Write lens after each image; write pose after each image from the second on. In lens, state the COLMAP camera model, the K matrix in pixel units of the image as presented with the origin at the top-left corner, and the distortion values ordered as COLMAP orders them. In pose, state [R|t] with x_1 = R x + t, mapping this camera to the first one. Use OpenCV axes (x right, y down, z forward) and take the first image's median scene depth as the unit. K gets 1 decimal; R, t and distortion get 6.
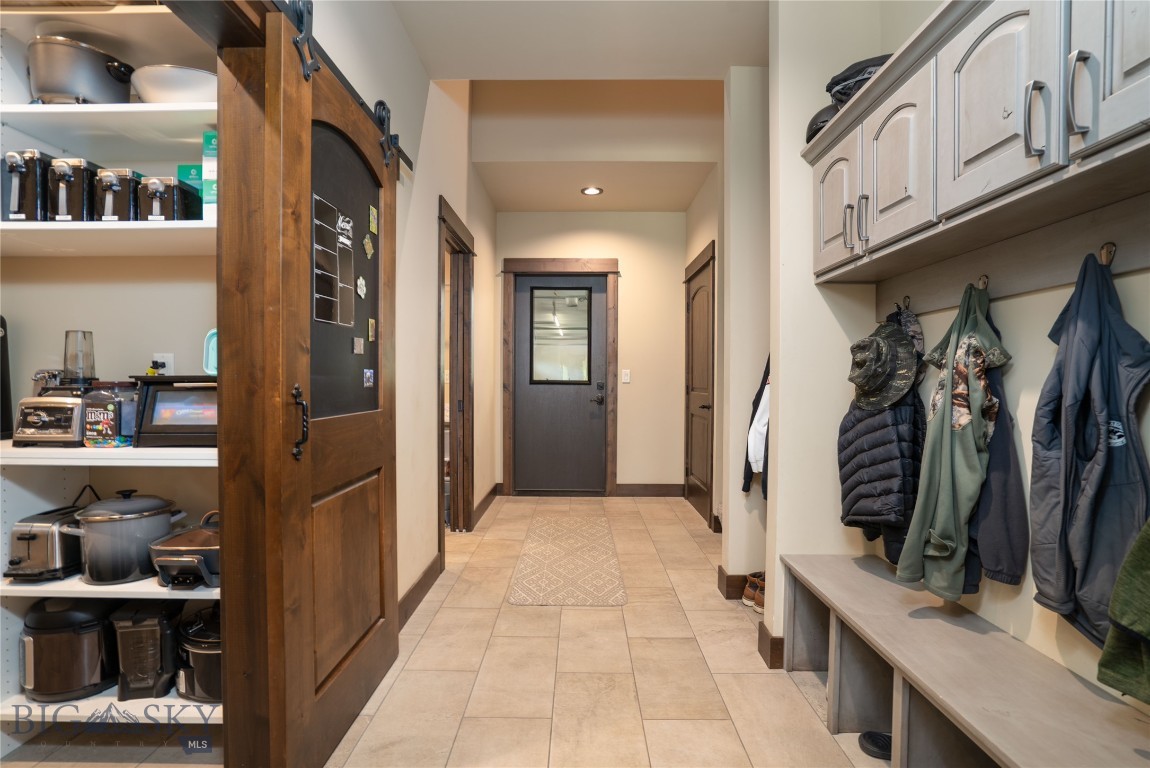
lens RADIAL K [[550.0, 0, 578.0], [0, 550.0, 387.3], [0, 0, 1]] dist [-0.023518, 0.002345]
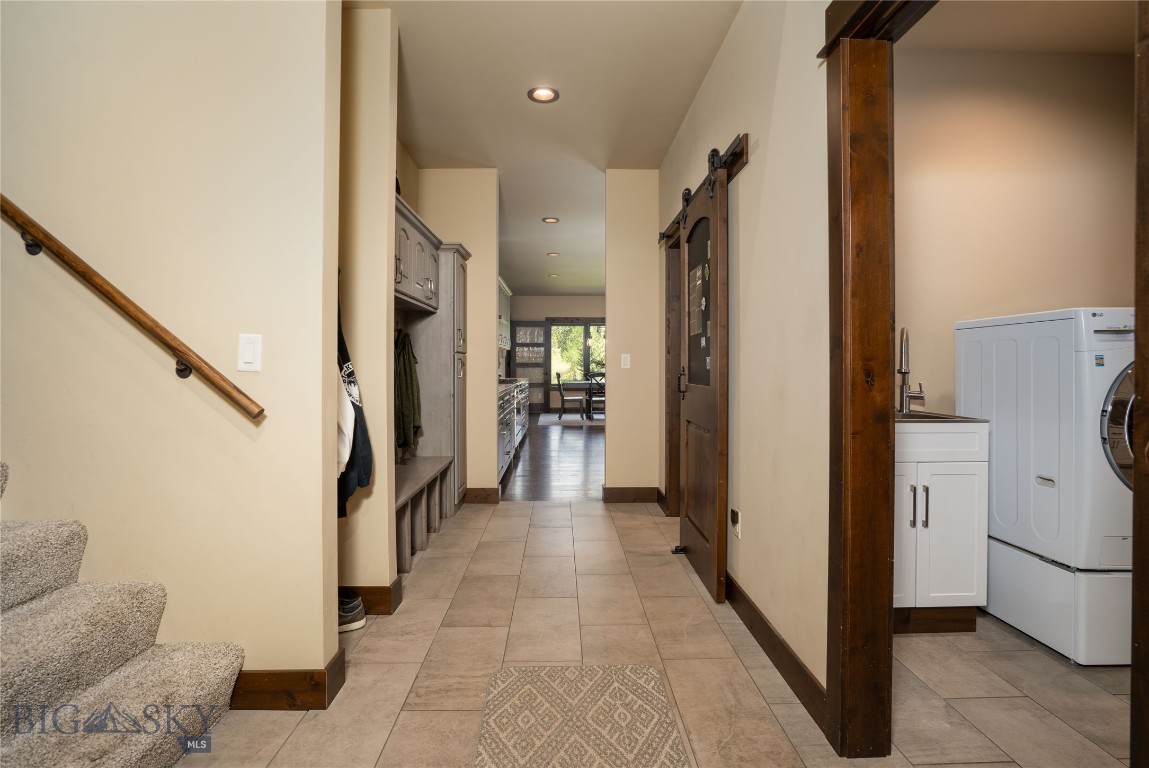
lens RADIAL K [[549.5, 0, 573.0], [0, 549.5, 376.0], [0, 0, 1]] dist [-0.023518, 0.002345]
pose [[-0.999552, -0.009013, -0.028531, 0.008540], [-0.009633, 0.999719, 0.021669, -0.012267], [0.028328, 0.021935, -0.999358, 1.804398]]
